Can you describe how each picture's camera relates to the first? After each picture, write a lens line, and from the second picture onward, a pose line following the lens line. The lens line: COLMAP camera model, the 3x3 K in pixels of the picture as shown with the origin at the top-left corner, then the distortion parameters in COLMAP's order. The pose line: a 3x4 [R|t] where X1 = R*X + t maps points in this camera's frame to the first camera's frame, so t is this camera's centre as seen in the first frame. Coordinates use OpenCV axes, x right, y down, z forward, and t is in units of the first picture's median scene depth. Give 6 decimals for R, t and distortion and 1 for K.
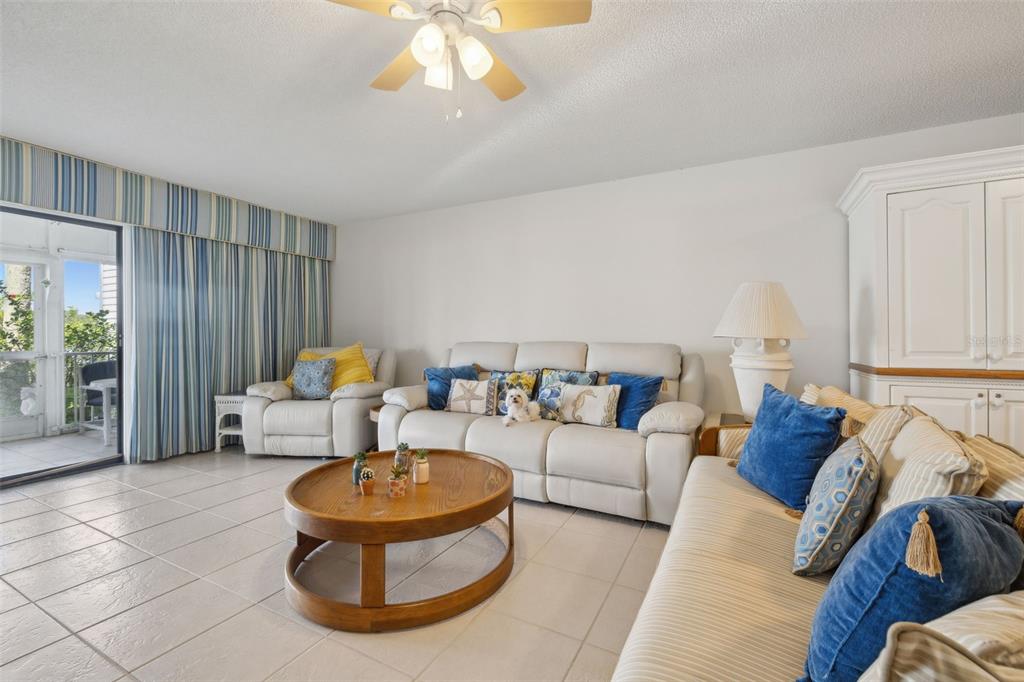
lens RADIAL K [[432.5, 0, 513.1], [0, 432.5, 335.5], [0, 0, 1]] dist [-0.004460, -0.000116]
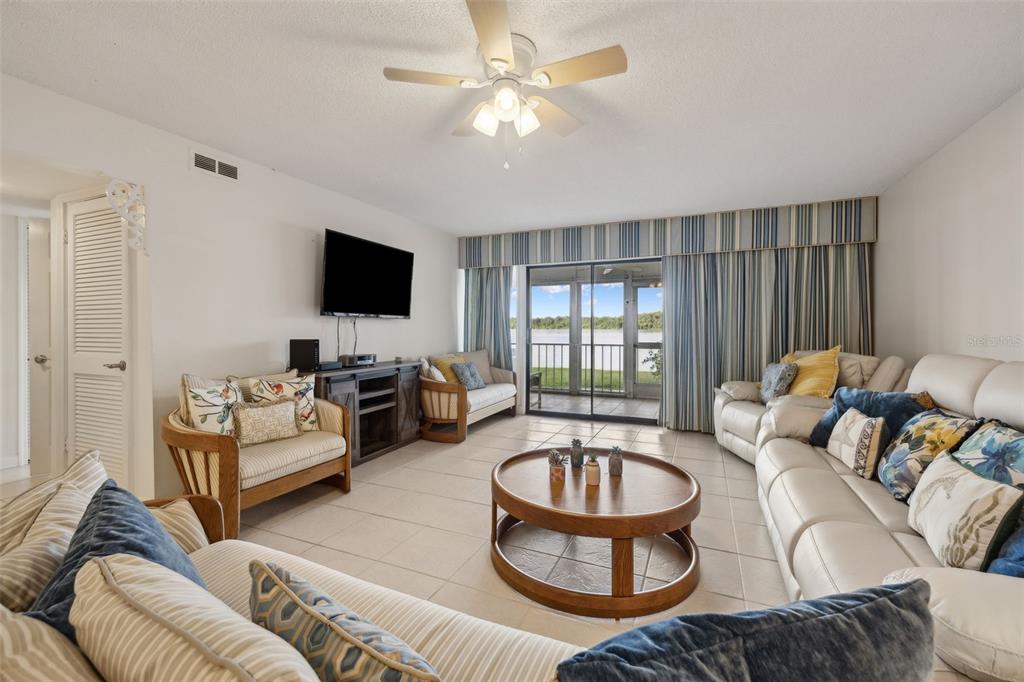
lens RADIAL K [[432.5, 0, 514.6], [0, 432.5, 324.7], [0, 0, 1]] dist [-0.004460, -0.000116]
pose [[0.070600, -0.009056, -0.997464, 0.456890], [0.001854, 0.999958, -0.008948, -0.021762], [0.997503, -0.001218, 0.070613, 0.409157]]
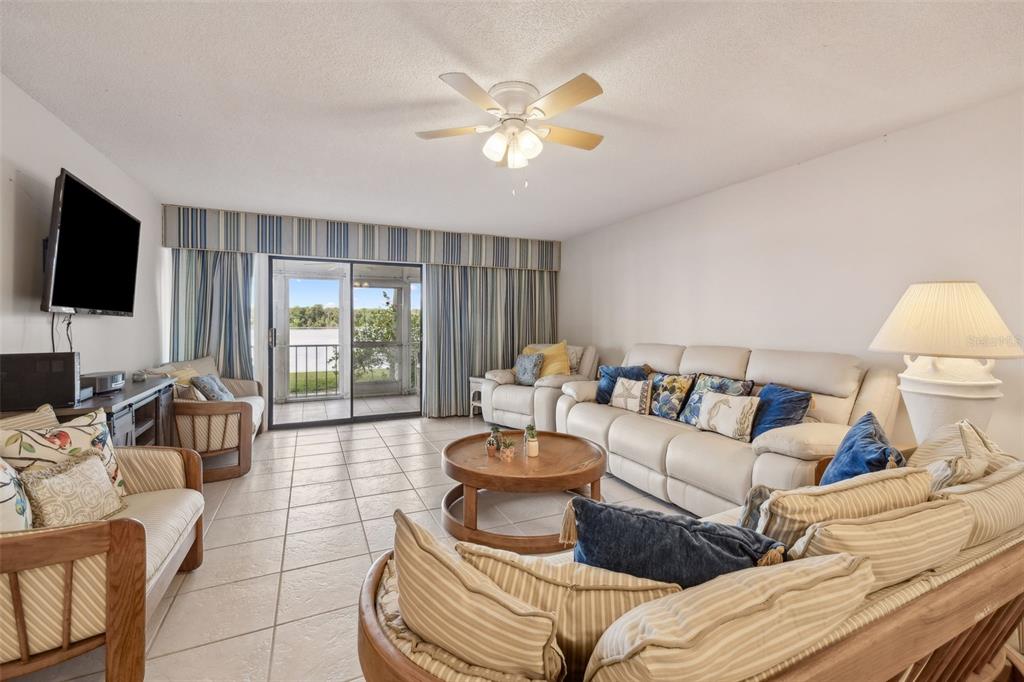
lens RADIAL K [[432.5, 0, 515.3], [0, 432.5, 322.9], [0, 0, 1]] dist [-0.004460, -0.000116]
pose [[0.798707, -0.004369, -0.601704, 0.298635], [0.002218, 0.999988, -0.004316, -0.033723], [0.601716, 0.002113, 0.798707, -0.046179]]
